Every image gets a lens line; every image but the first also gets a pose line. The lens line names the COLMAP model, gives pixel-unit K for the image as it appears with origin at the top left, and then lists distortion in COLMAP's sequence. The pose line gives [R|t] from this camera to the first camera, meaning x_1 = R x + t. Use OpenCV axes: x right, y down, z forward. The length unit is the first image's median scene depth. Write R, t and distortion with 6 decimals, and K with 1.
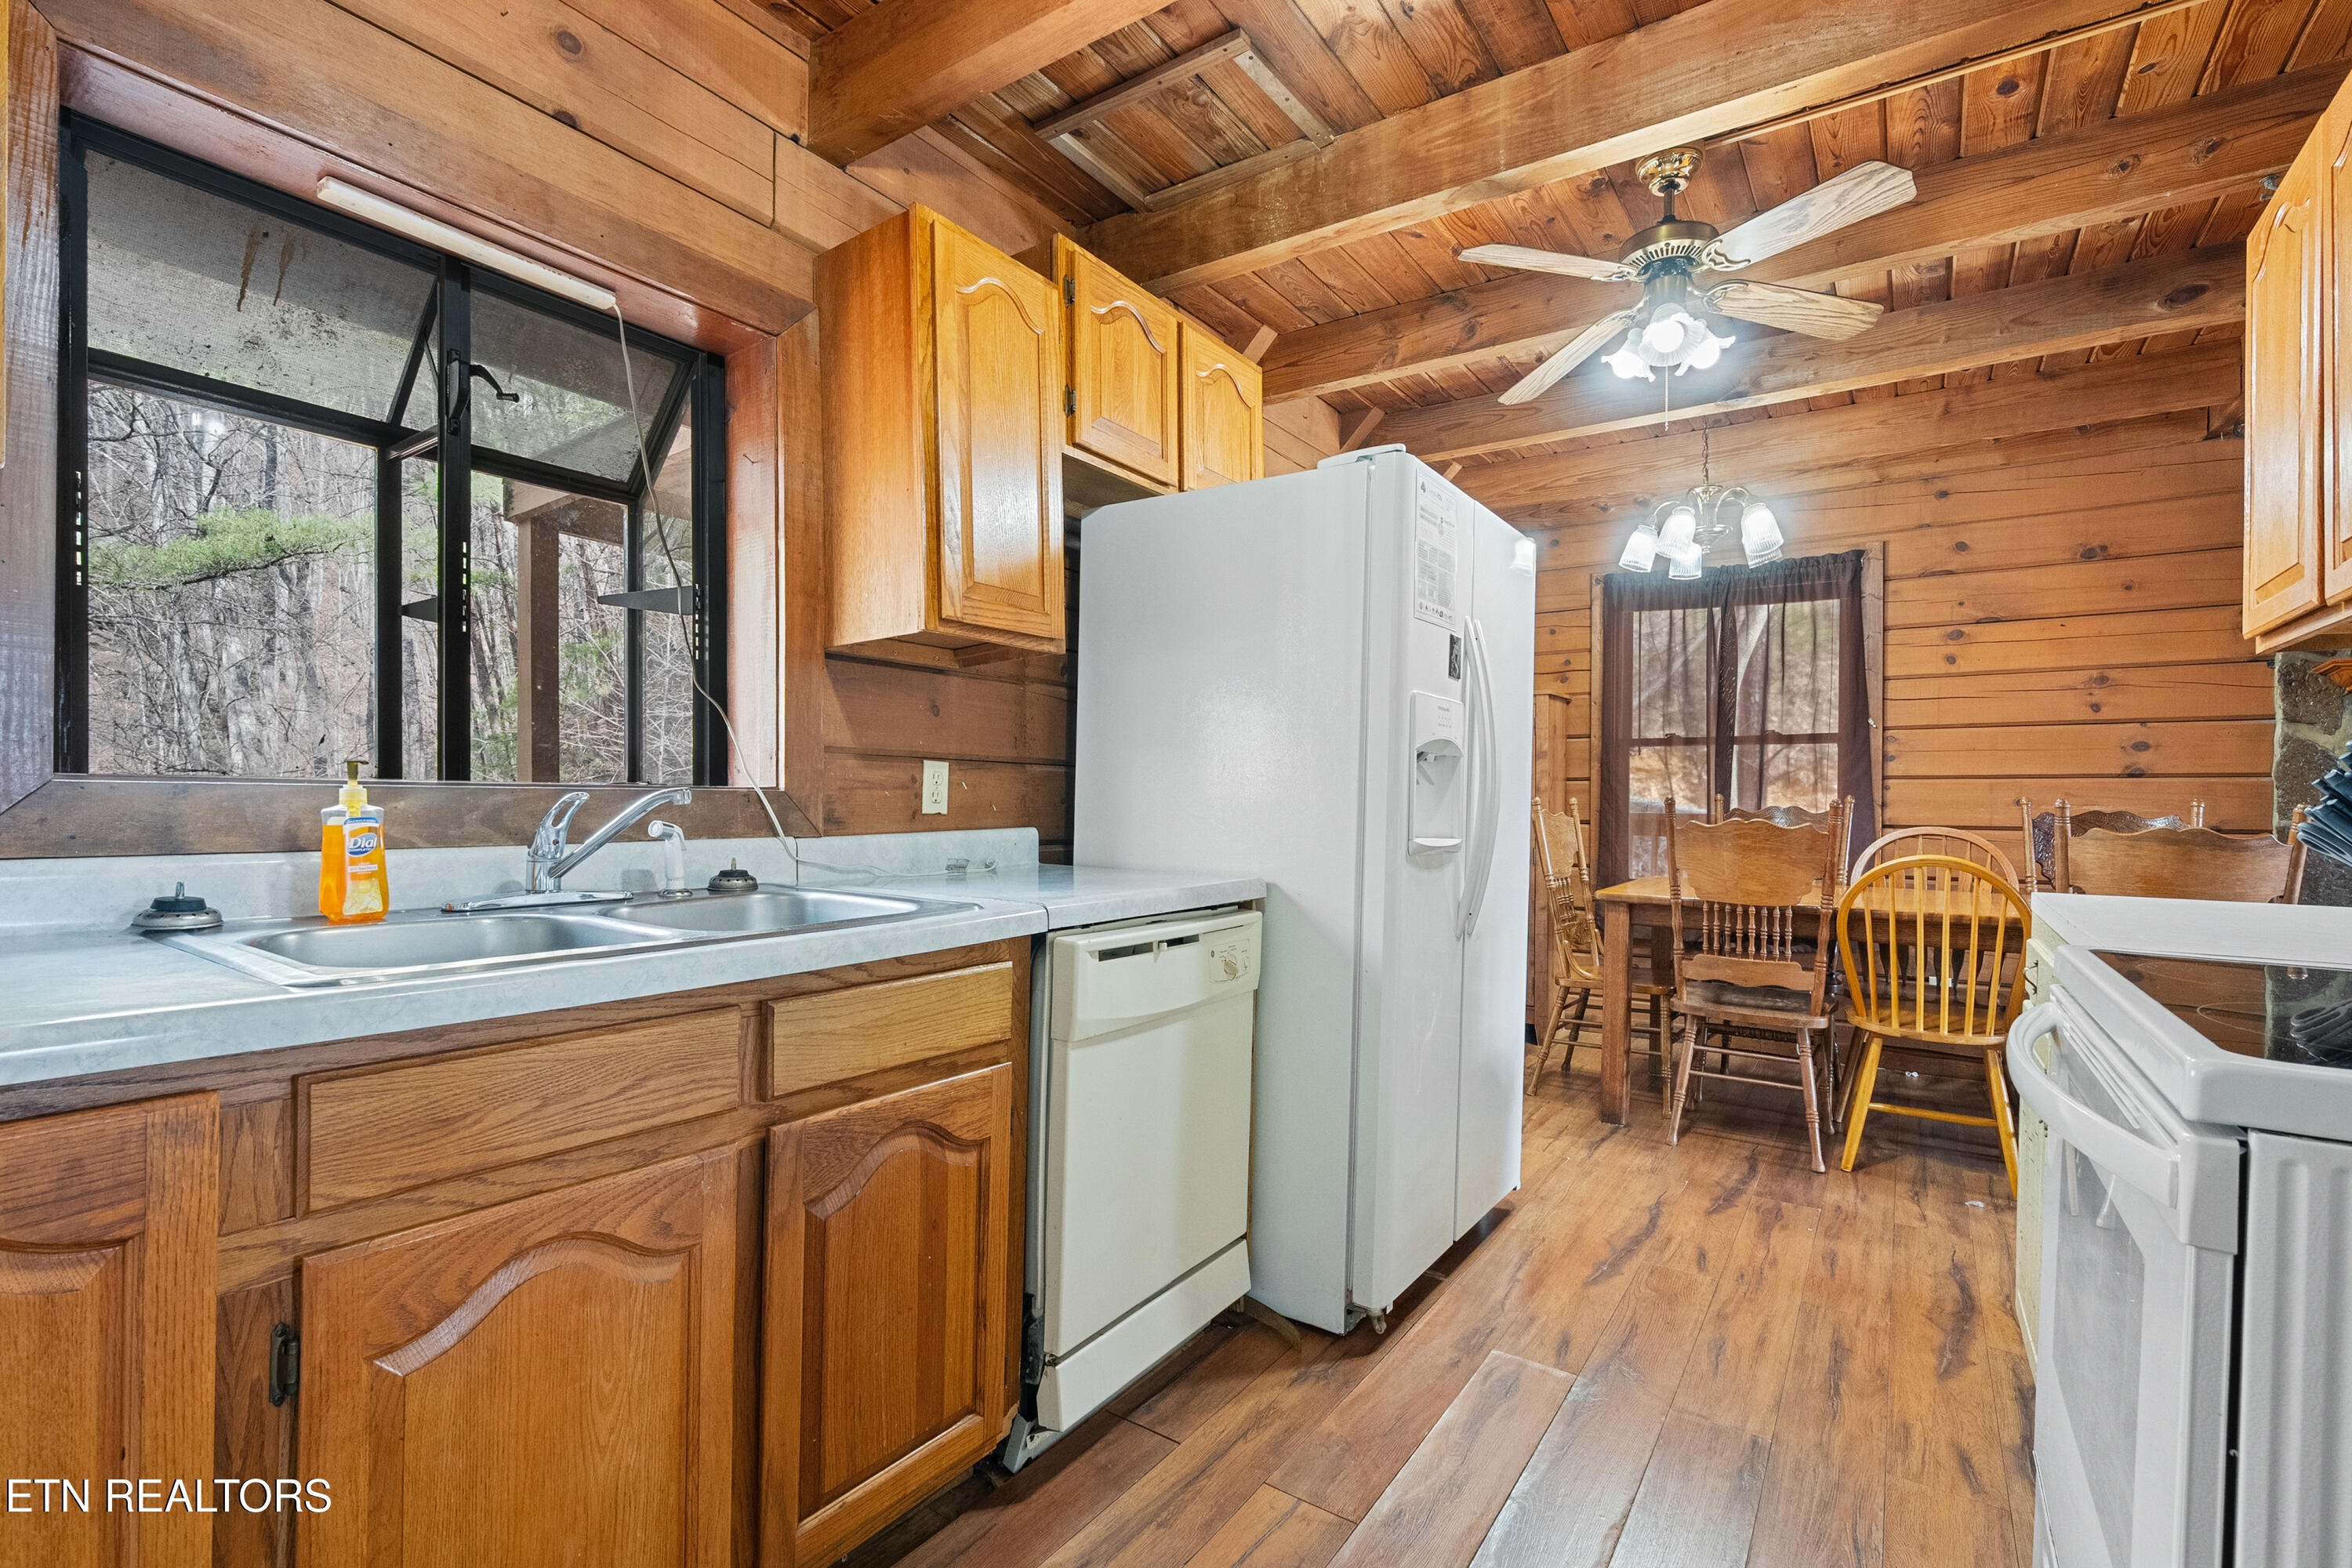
lens RADIAL K [[1073.5, 0, 1180.4], [0, 1073.5, 803.9], [0, 0, 1]] dist [-0.008737, 0.000489]
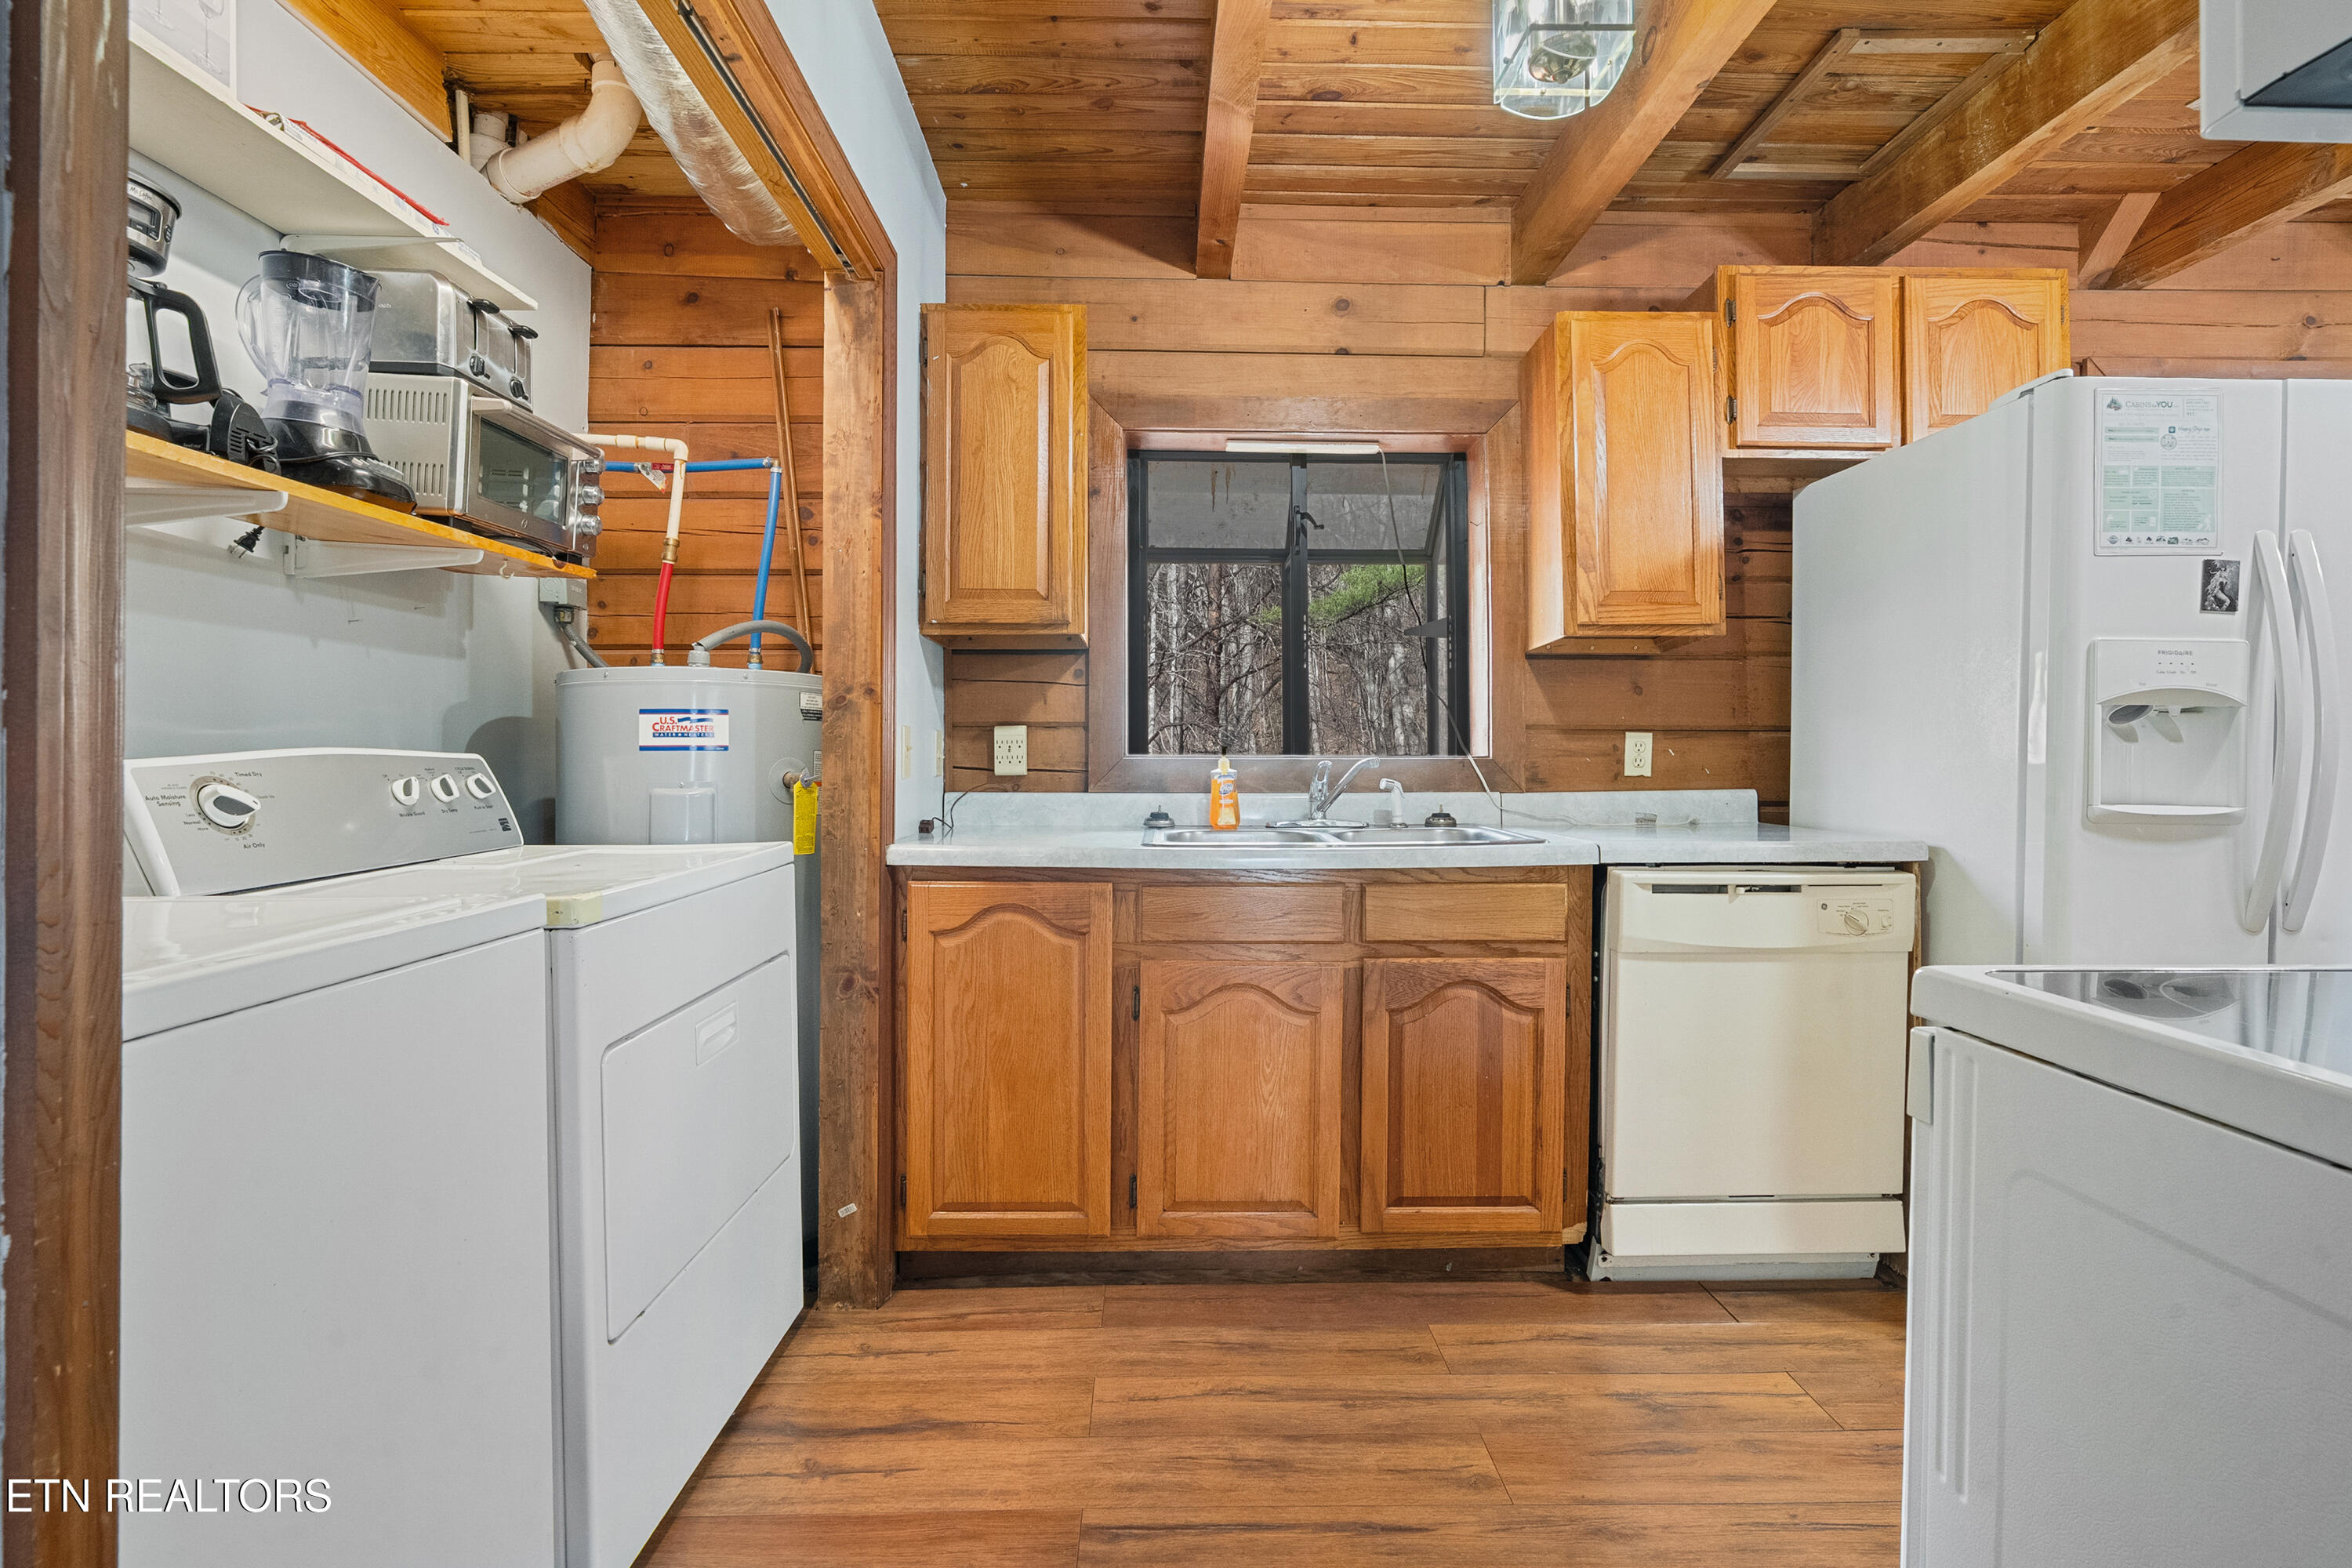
lens RADIAL K [[1073.5, 0, 1174.3], [0, 1073.5, 773.1], [0, 0, 1]] dist [-0.008737, 0.000489]
pose [[0.580058, -0.001278, -0.814574, 0.517881], [0.001046, 0.999999, -0.000824, 0.007158], [0.814574, -0.000375, 0.580059, -0.141103]]
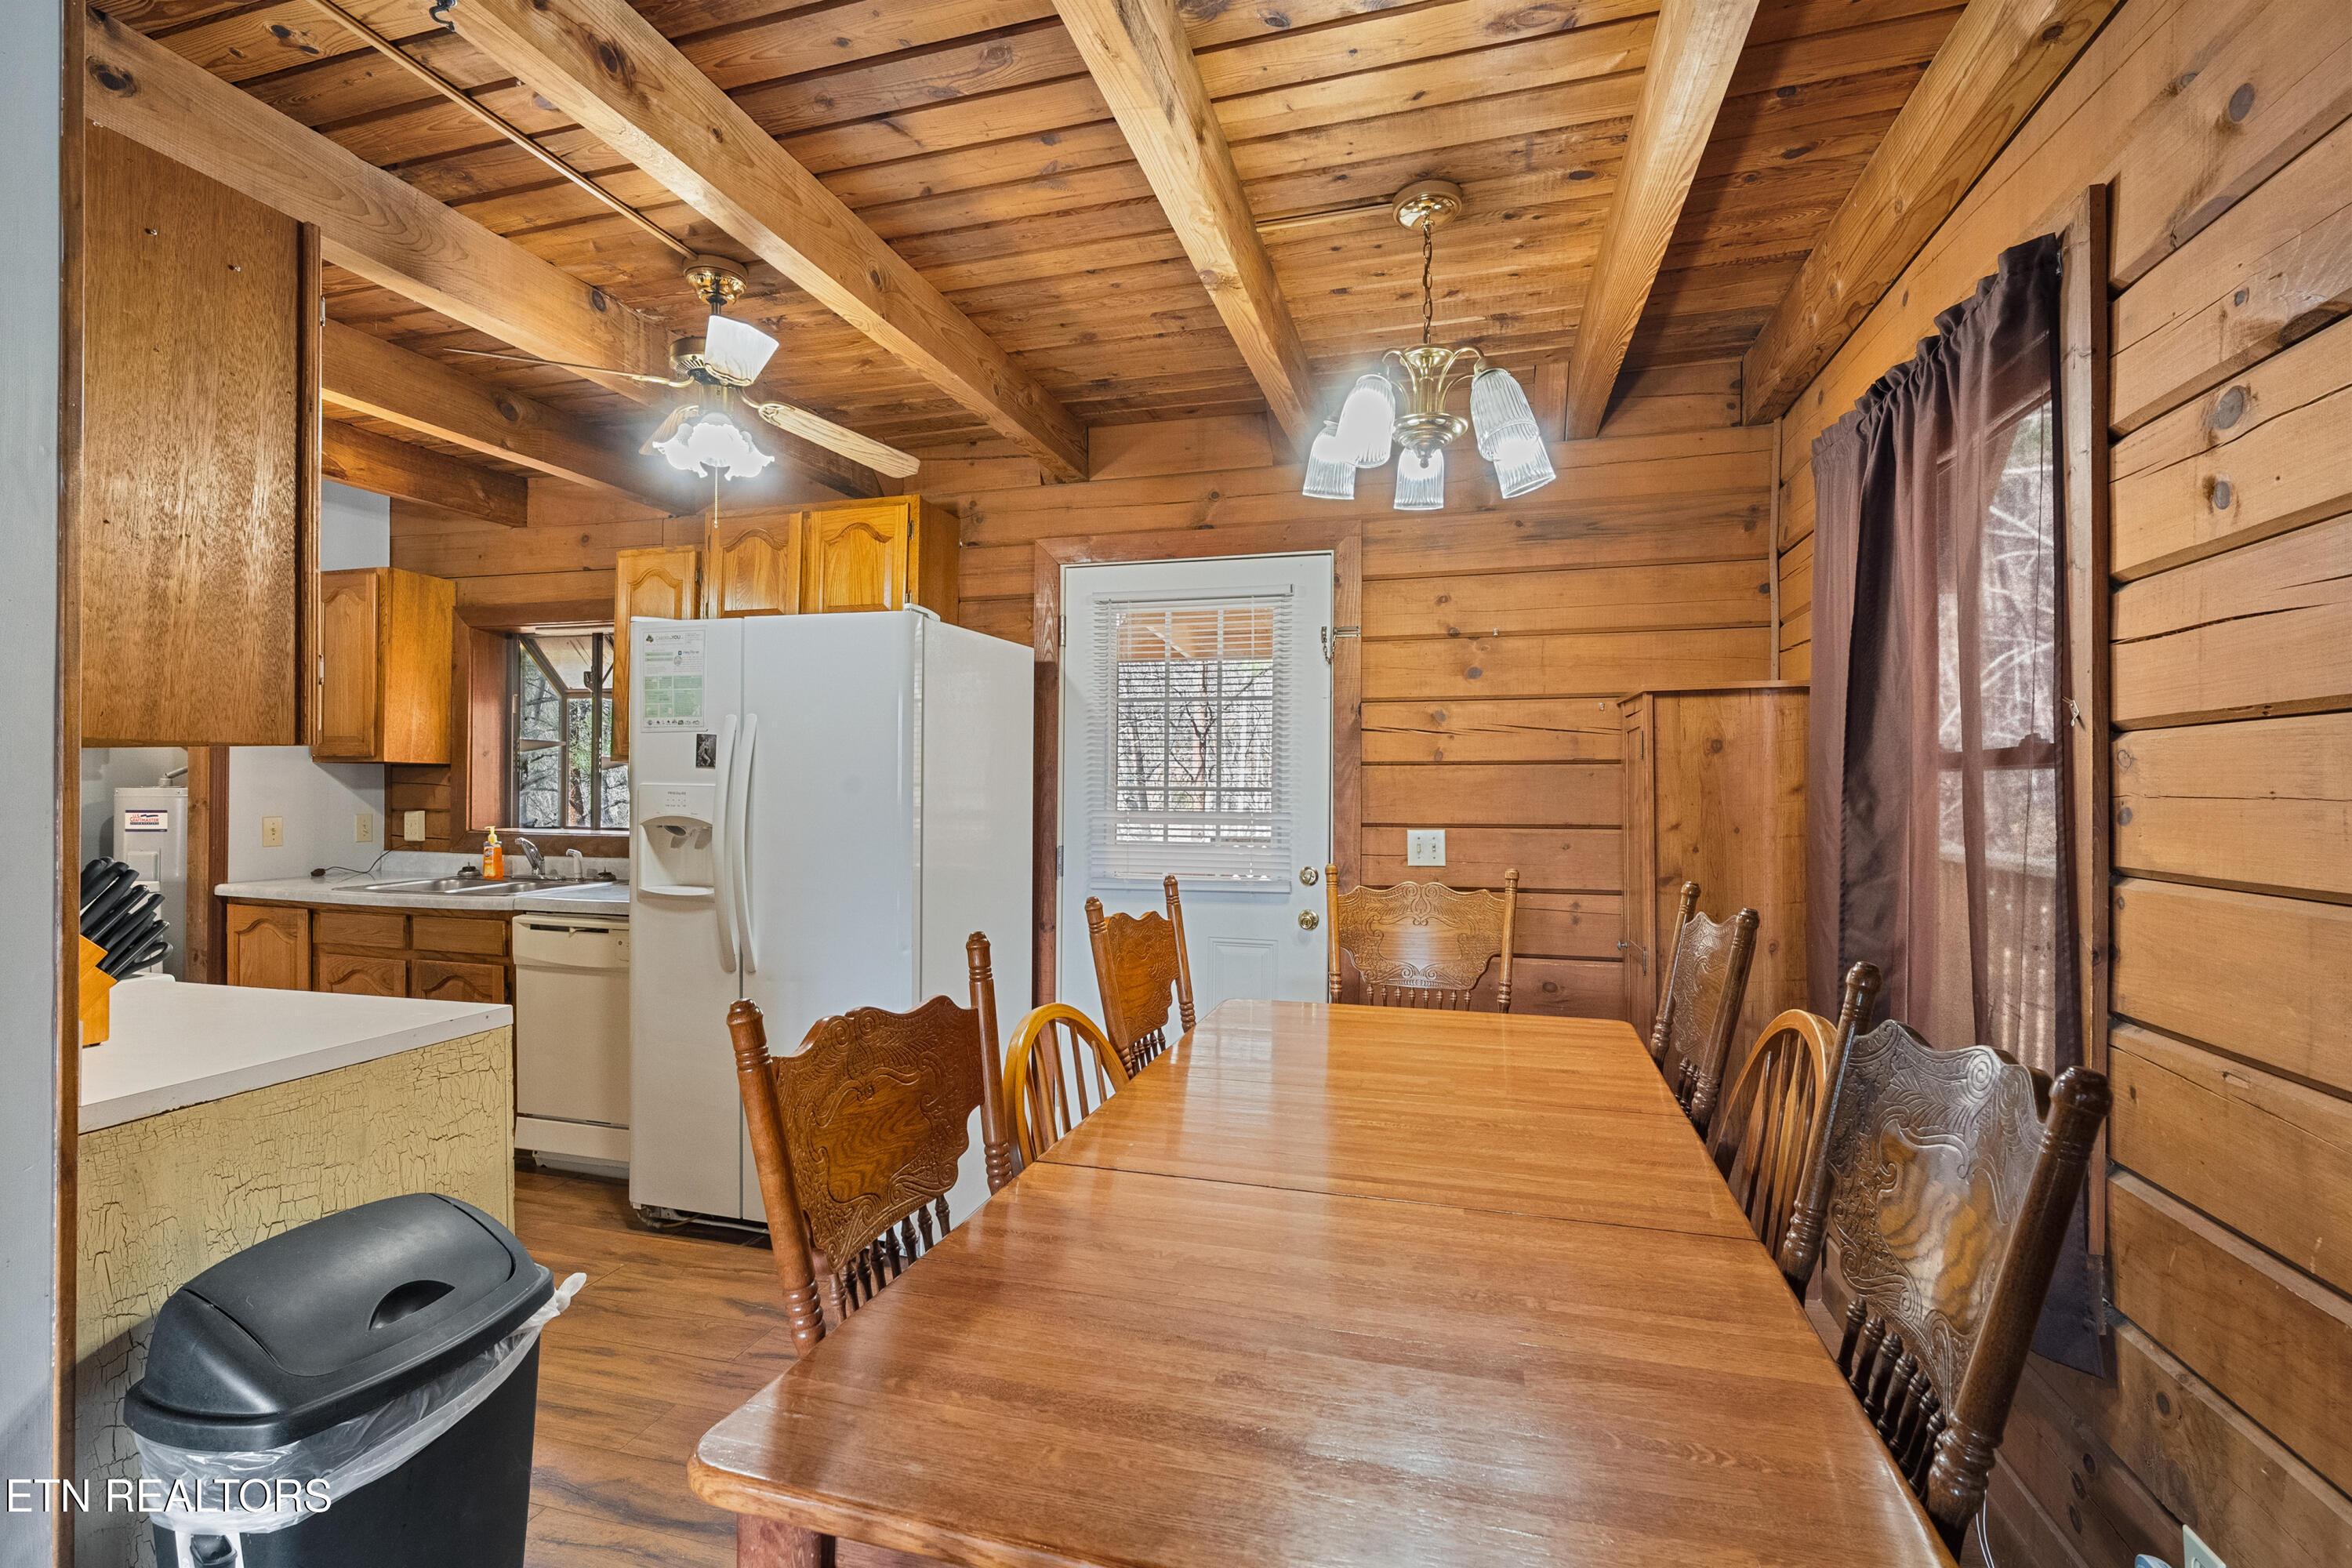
lens RADIAL K [[1073.5, 0, 1183.4], [0, 1073.5, 790.0], [0, 0, 1]] dist [-0.008737, 0.000489]
pose [[0.308902, -0.002052, -0.951092, 1.894852], [-0.008318, 0.999954, -0.004859, -0.099919], [0.951057, 0.009412, 0.308871, 1.309778]]
